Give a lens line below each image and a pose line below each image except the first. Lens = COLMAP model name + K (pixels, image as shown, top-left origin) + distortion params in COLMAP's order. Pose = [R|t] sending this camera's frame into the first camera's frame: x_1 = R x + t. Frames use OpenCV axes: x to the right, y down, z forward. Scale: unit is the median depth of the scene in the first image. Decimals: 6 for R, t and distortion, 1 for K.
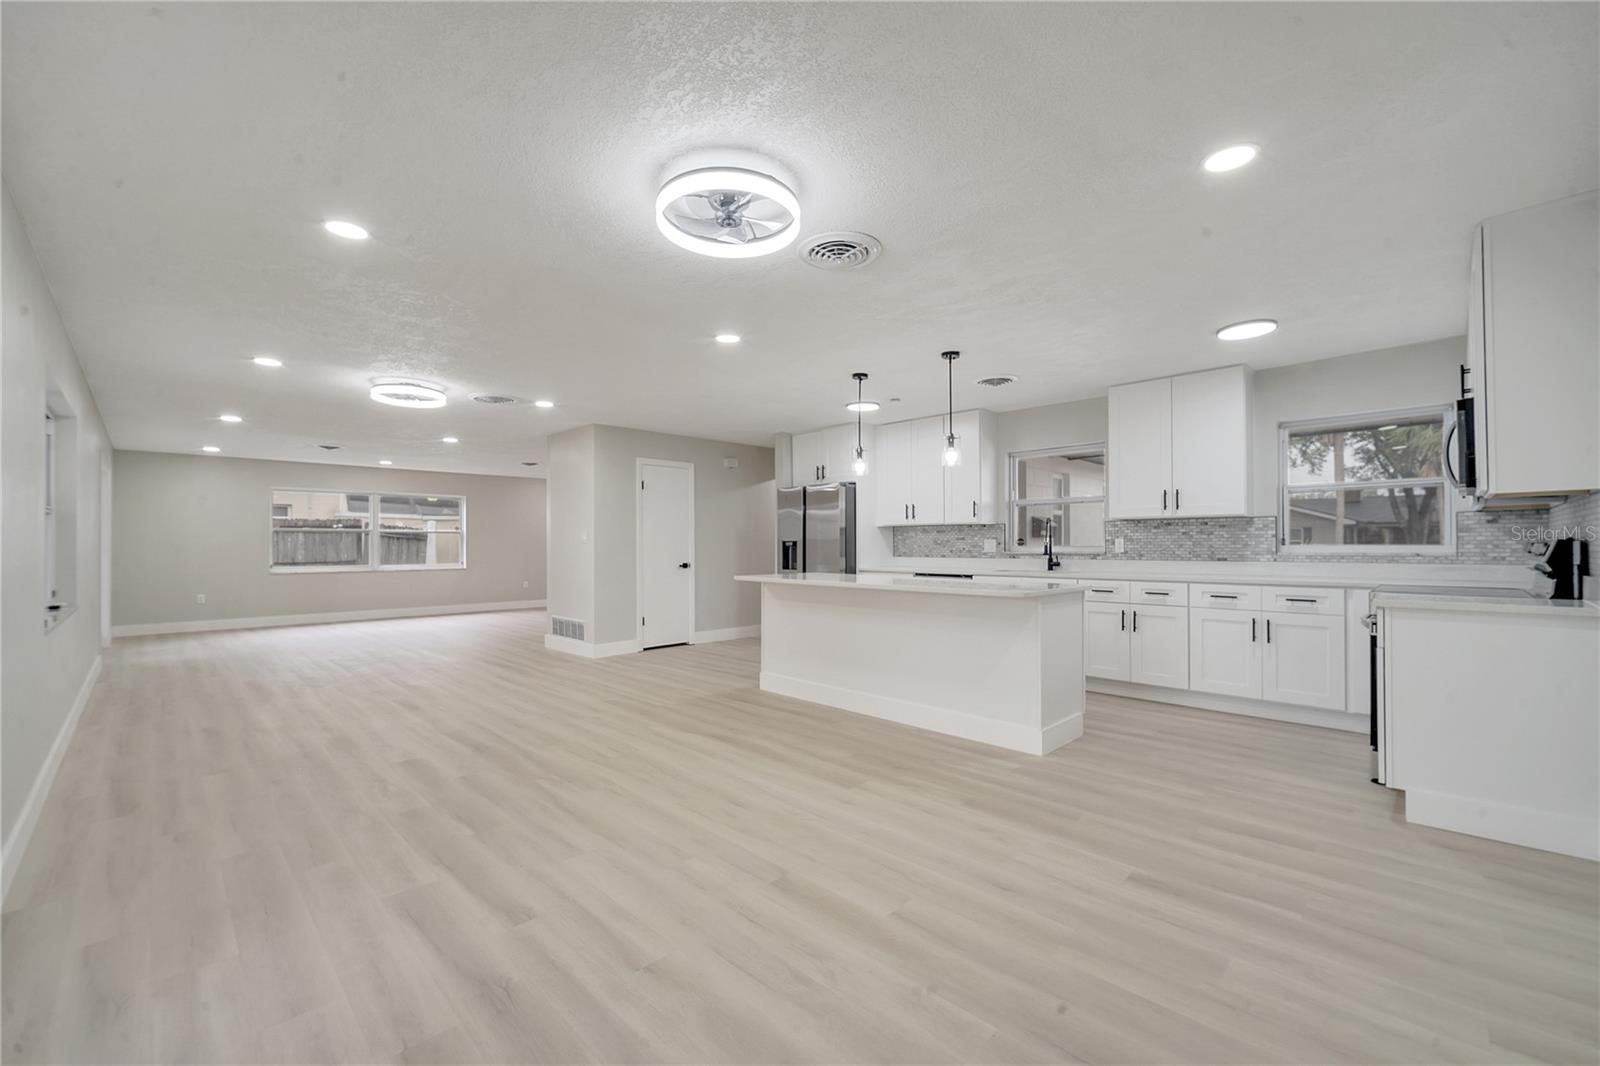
lens RADIAL K [[650.6, 0, 790.1], [0, 650.6, 538.1], [0, 0, 1]] dist [-0.000630, -0.003857]
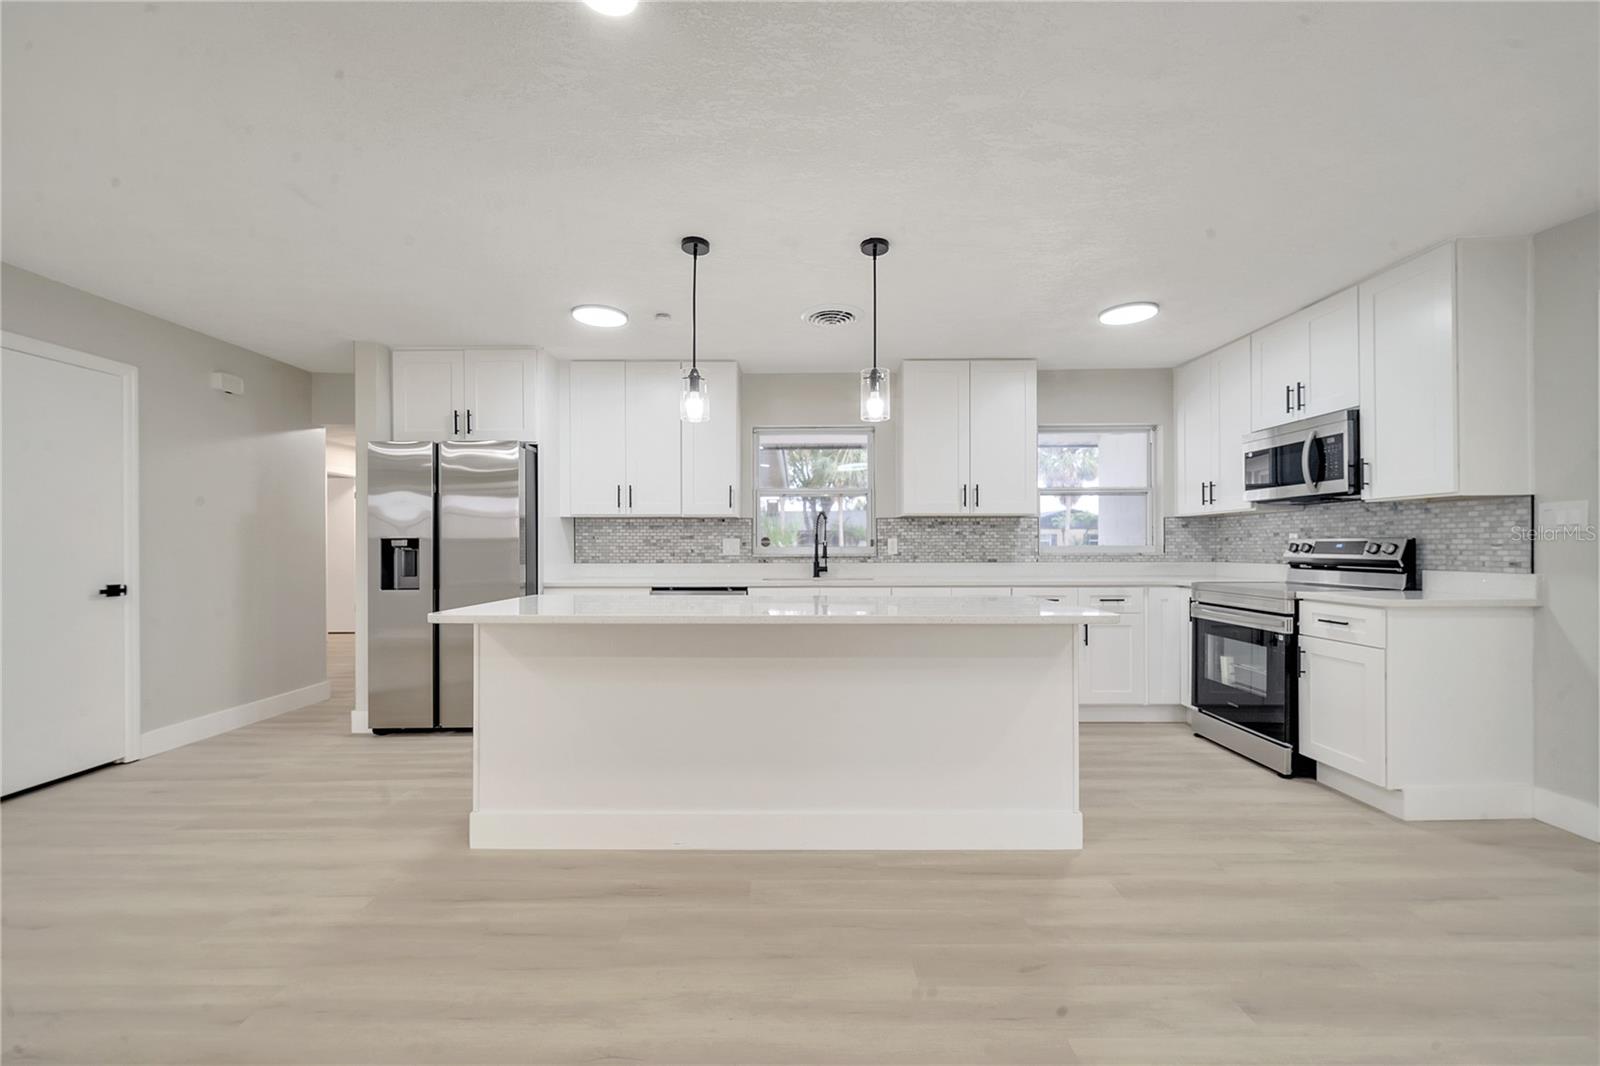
lens RADIAL K [[653.9, 0, 795.2], [0, 653.9, 546.7], [0, 0, 1]] dist [-0.001659, -0.000540]
pose [[0.701537, 0.001061, 0.712632, -0.211231], [-0.007288, 0.999957, 0.005686, 0.007992], [-0.712596, -0.009183, 0.701515, 0.480796]]
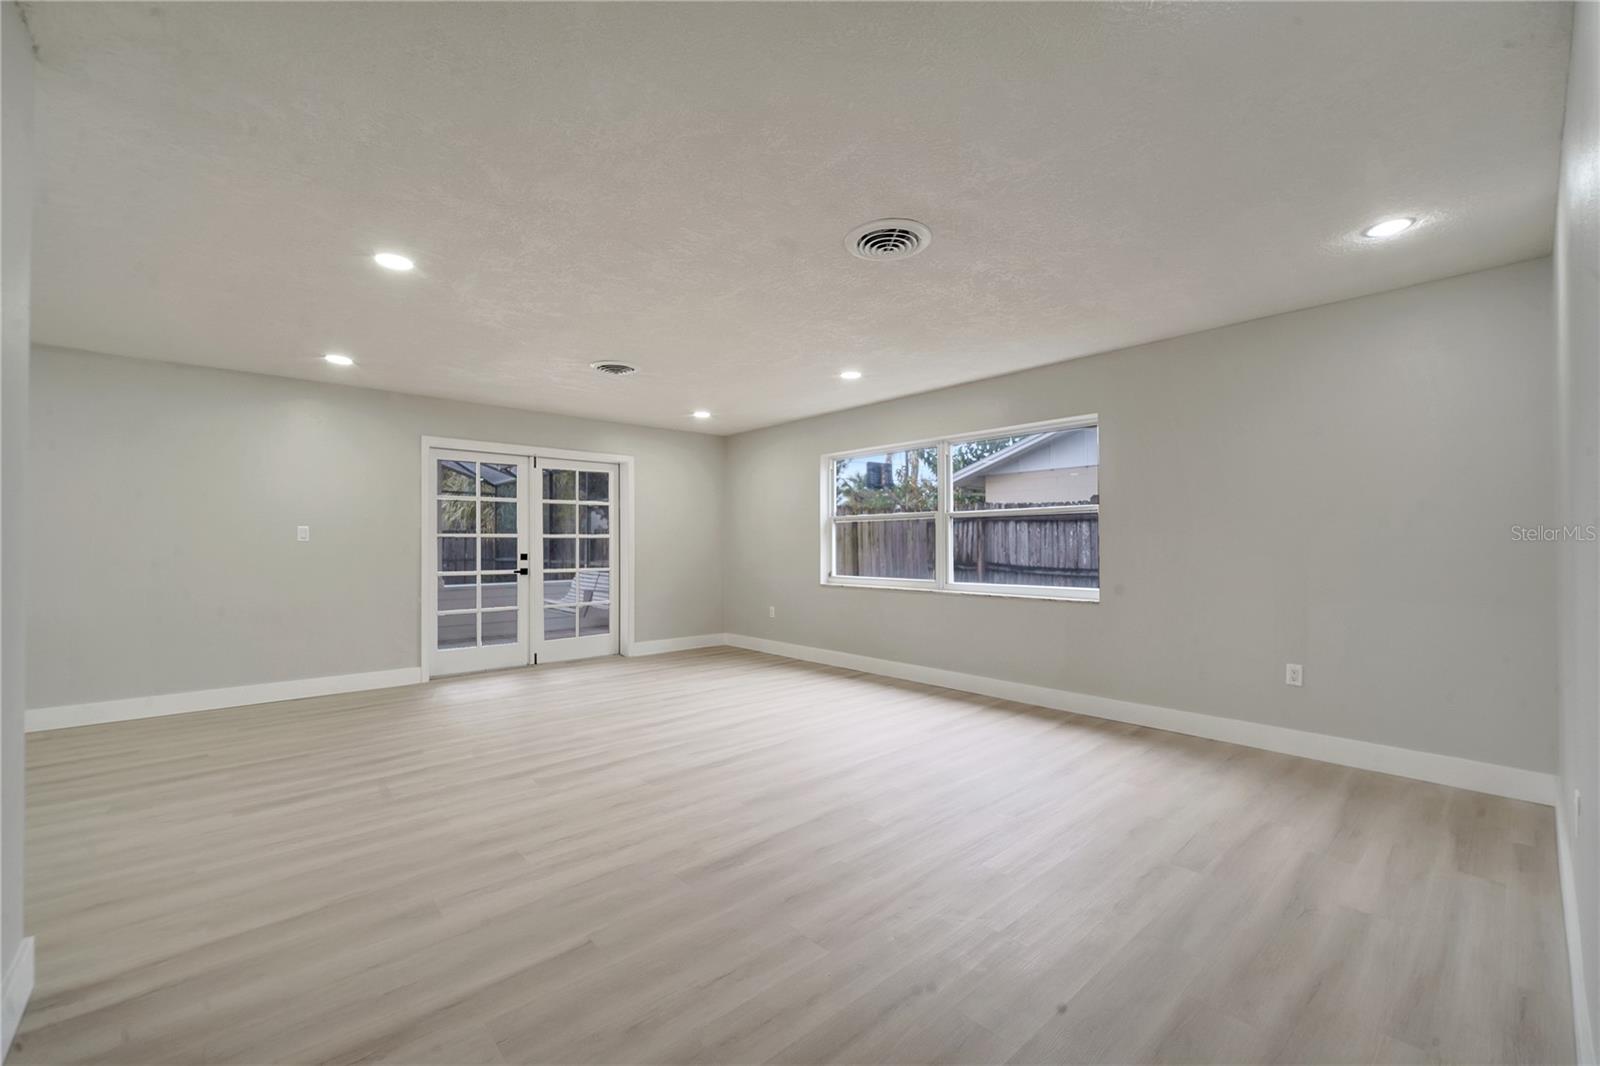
lens RADIAL K [[648.6, 0, 795.7], [0, 648.6, 540.0], [0, 0, 1]] dist [-0.001034, -0.000005]
pose [[-0.045064, -0.003864, -0.998977, -0.227470], [0.014175, 0.999889, -0.004507, 0.018868], [0.998884, -0.014363, -0.045004, 1.775579]]
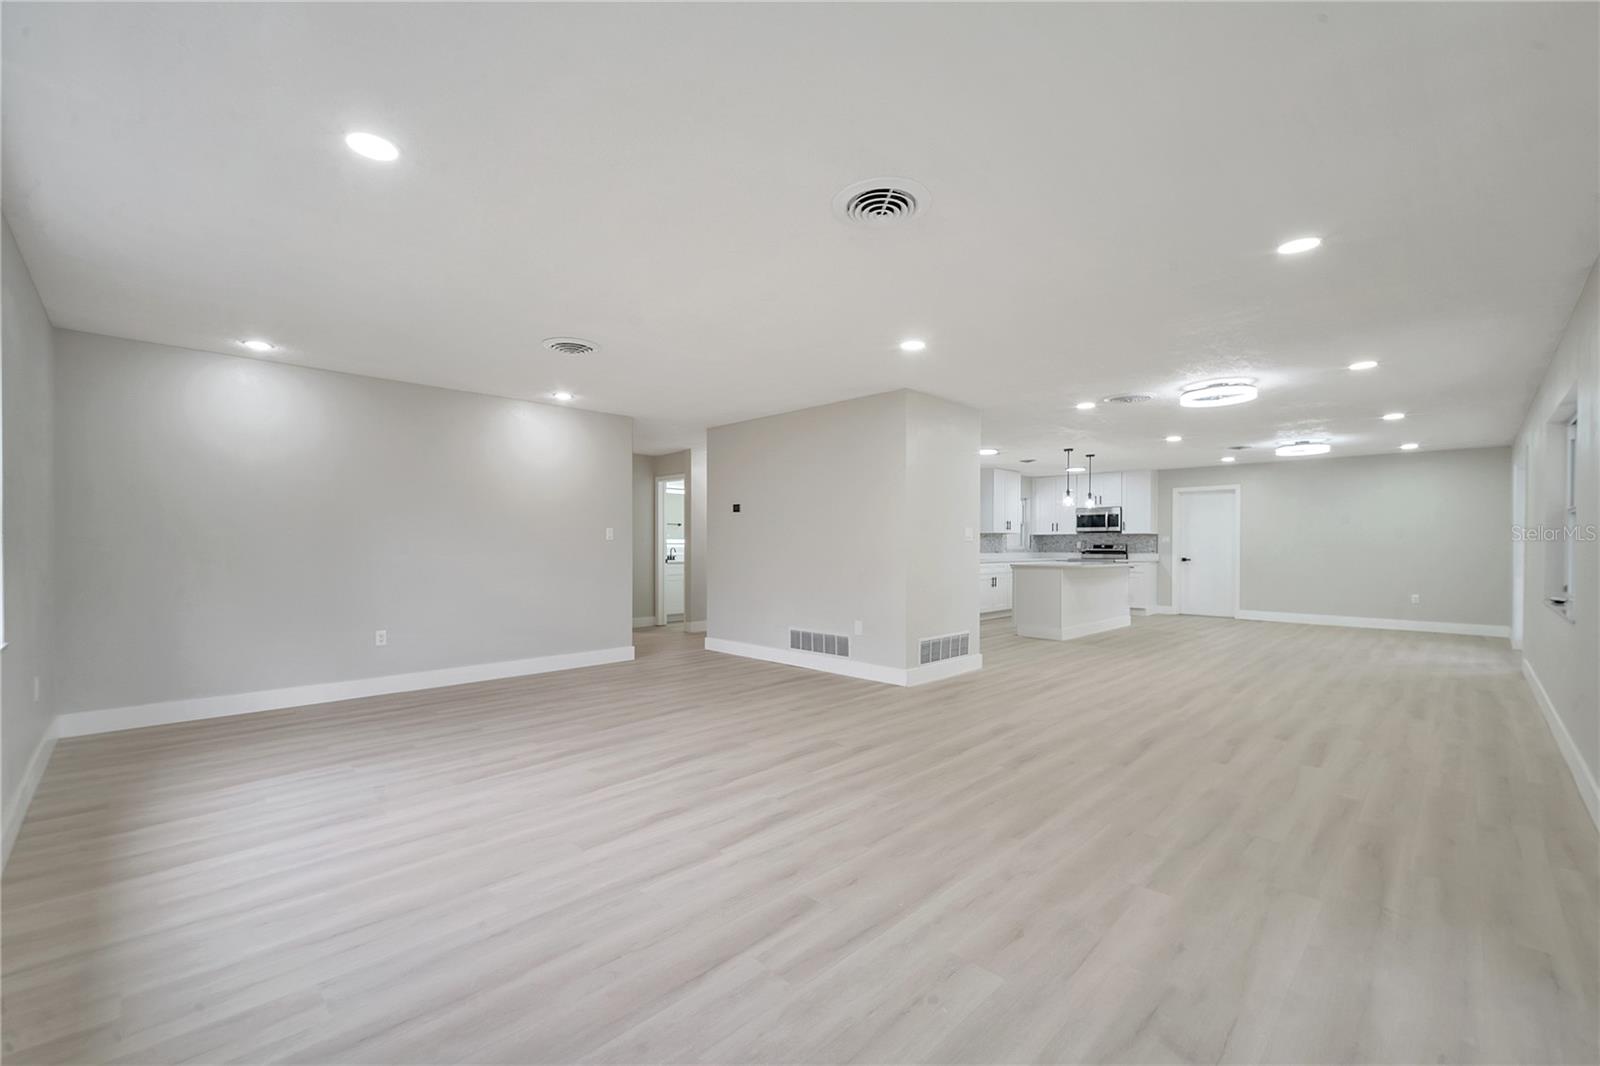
lens RADIAL K [[665.9, 0, 800.8], [0, 665.9, 552.5], [0, 0, 1]] dist [0.000157, -0.000208]
pose [[-0.010415, -0.008166, 0.999912, -1.520383], [-0.013272, 0.999880, 0.008027, 0.022271], [-0.999858, -0.013187, -0.010522, 1.560576]]
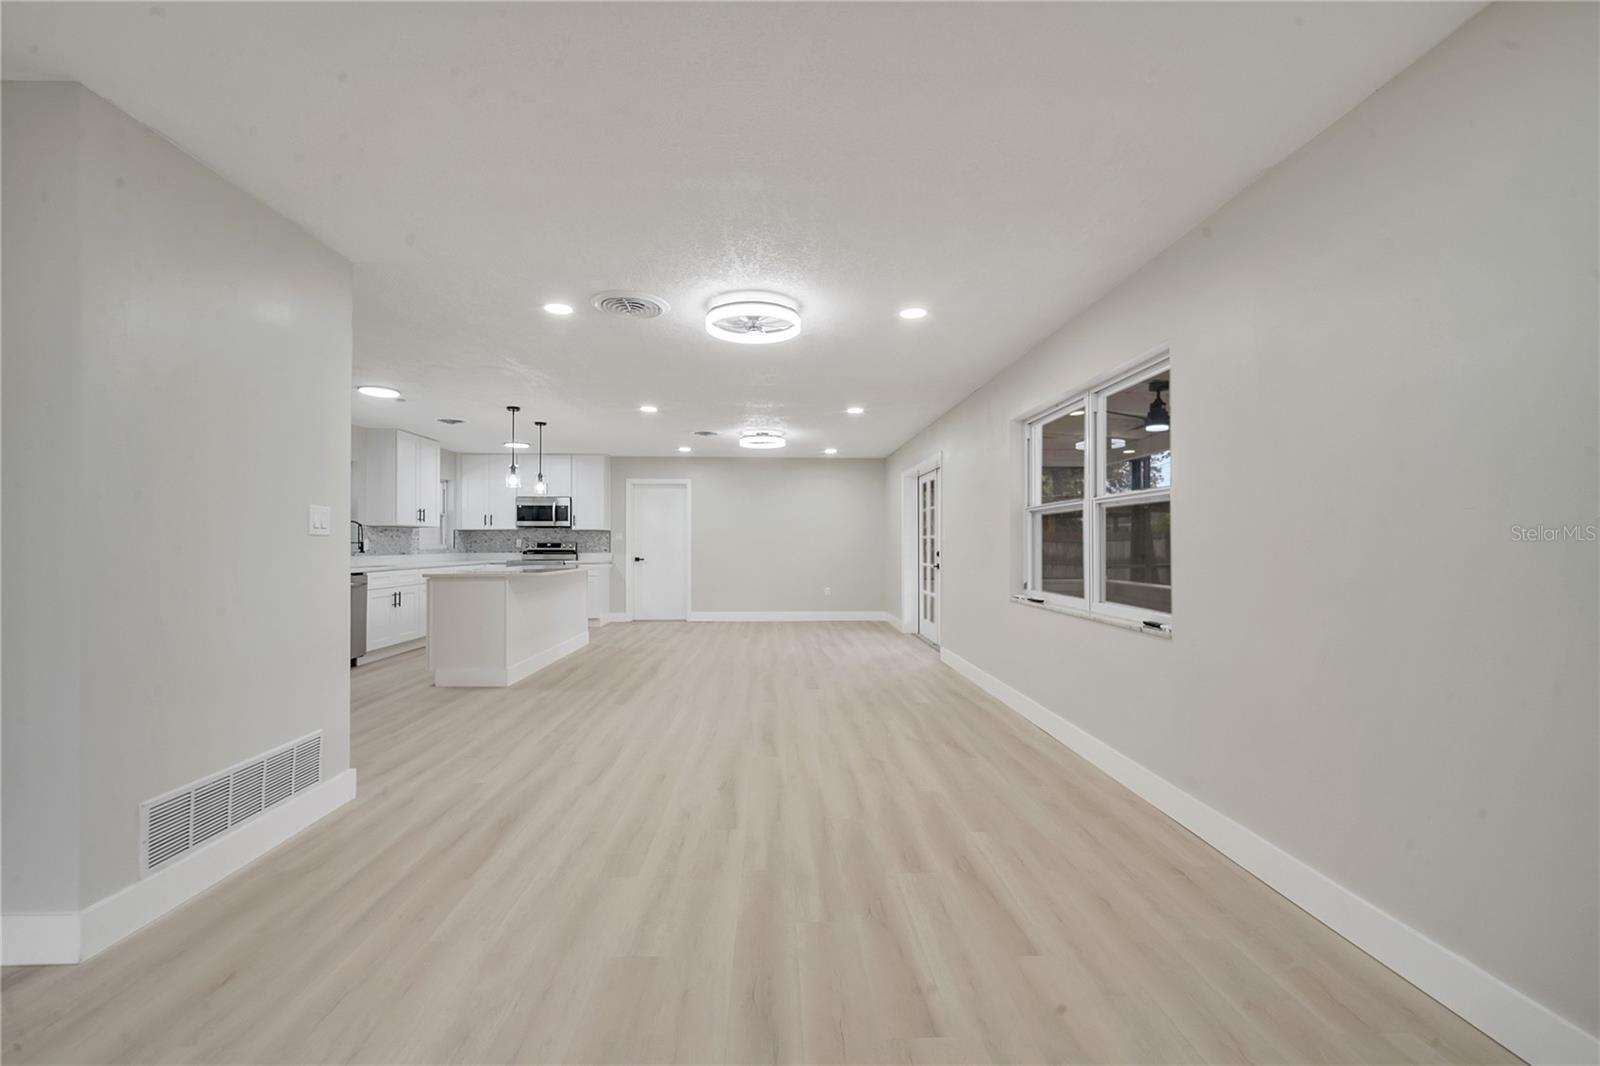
lens RADIAL K [[648.6, 0, 795.7], [0, 648.6, 540.0], [0, 0, 1]] dist [-0.001034, -0.000005]
pose [[-0.738868, 0.007185, 0.673812, -1.014254], [-0.005106, 0.999855, -0.016261, 0.018884], [-0.673831, -0.015456, -0.738724, 1.388740]]
